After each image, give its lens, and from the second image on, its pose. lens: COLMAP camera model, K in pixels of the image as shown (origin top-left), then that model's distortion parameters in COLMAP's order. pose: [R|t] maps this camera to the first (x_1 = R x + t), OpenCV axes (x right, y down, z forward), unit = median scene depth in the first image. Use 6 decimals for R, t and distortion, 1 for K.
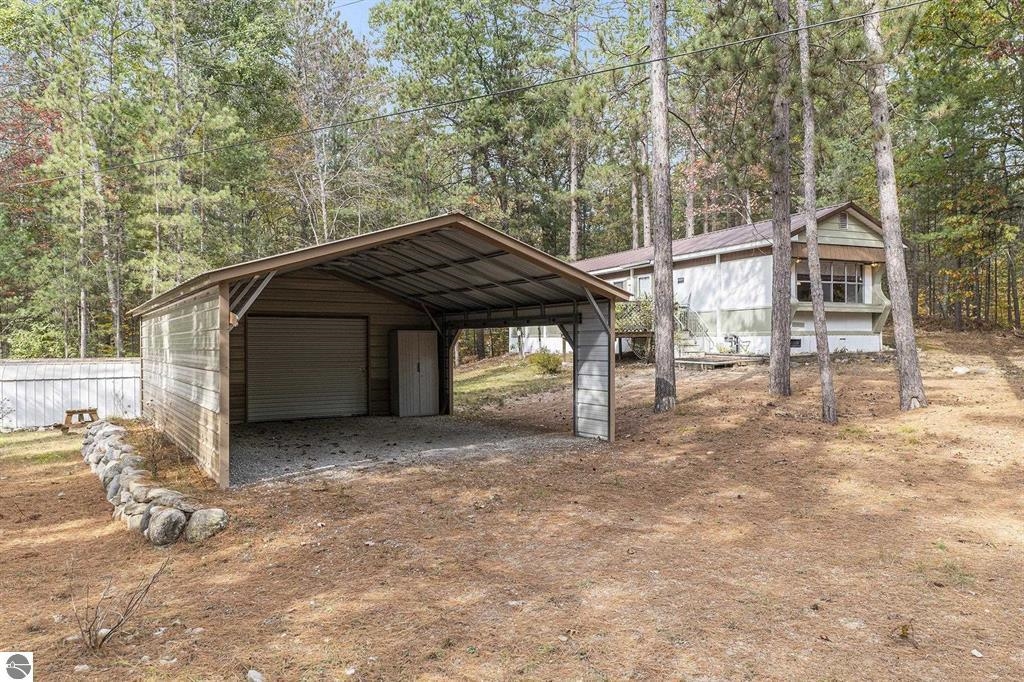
lens RADIAL K [[764.4, 0, 509.5], [0, 764.4, 342.8], [0, 0, 1]] dist [0.041541, 0.001195]
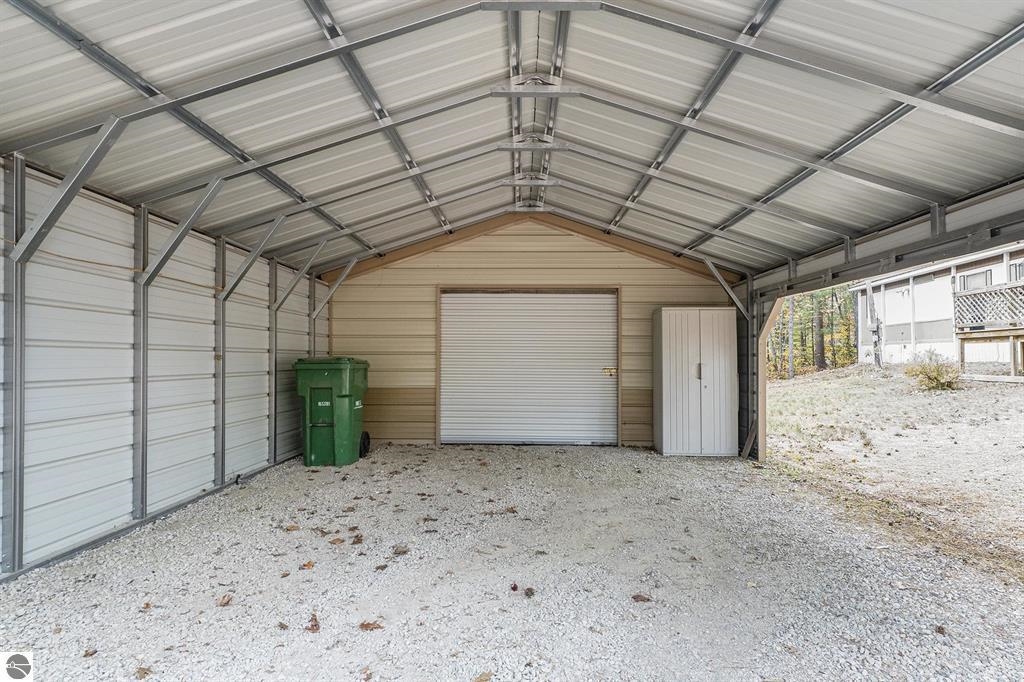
lens RADIAL K [[534.3, 0, 510.9], [0, 534.3, 350.3], [0, 0, 1]] dist [0.001793, 0.000127]
pose [[0.847175, 0.001280, -0.531312, -0.025556], [-0.010389, 0.999846, -0.014157, 0.023421], [0.531212, 0.017513, 0.847058, 0.580567]]
